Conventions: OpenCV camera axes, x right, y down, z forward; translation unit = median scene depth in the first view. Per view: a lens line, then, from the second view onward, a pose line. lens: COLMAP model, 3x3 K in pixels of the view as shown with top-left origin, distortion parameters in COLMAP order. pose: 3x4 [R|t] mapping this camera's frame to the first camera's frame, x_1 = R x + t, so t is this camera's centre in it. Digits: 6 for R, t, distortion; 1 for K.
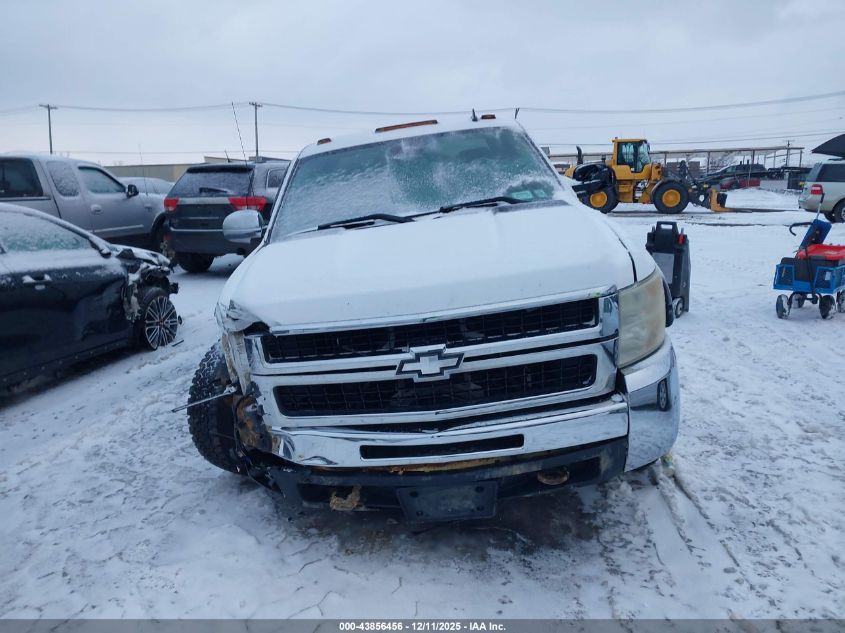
lens RADIAL K [[664.9, 0, 422.5], [0, 664.9, 316.5], [0, 0, 1]] dist [0.062640, -0.058998]
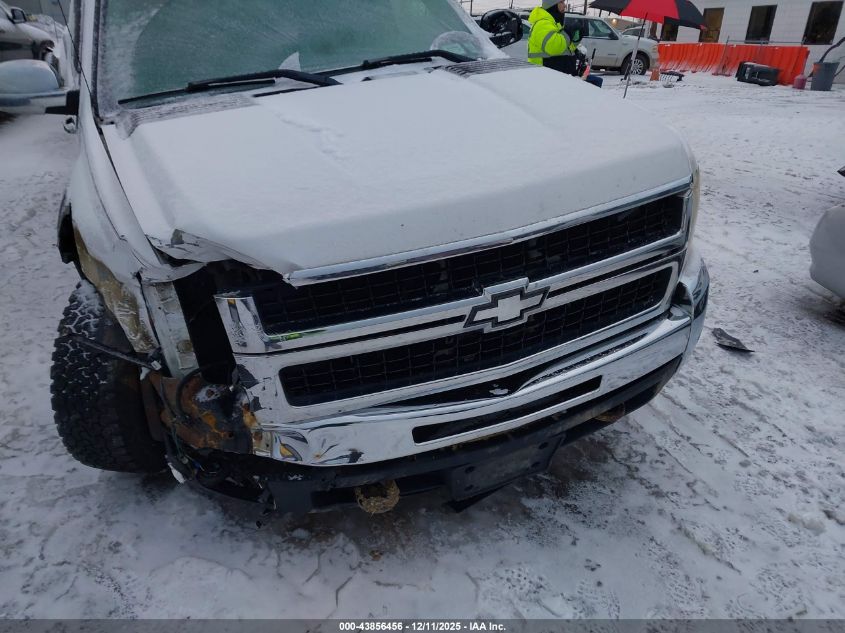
lens RADIAL K [[664.9, 0, 422.5], [0, 664.9, 316.5], [0, 0, 1]] dist [0.062640, -0.058998]
pose [[0.895808, -0.140076, 0.421789, -0.357104], [0.041931, 0.971438, 0.233560, -0.086228], [-0.442458, -0.191539, 0.876096, 0.379151]]
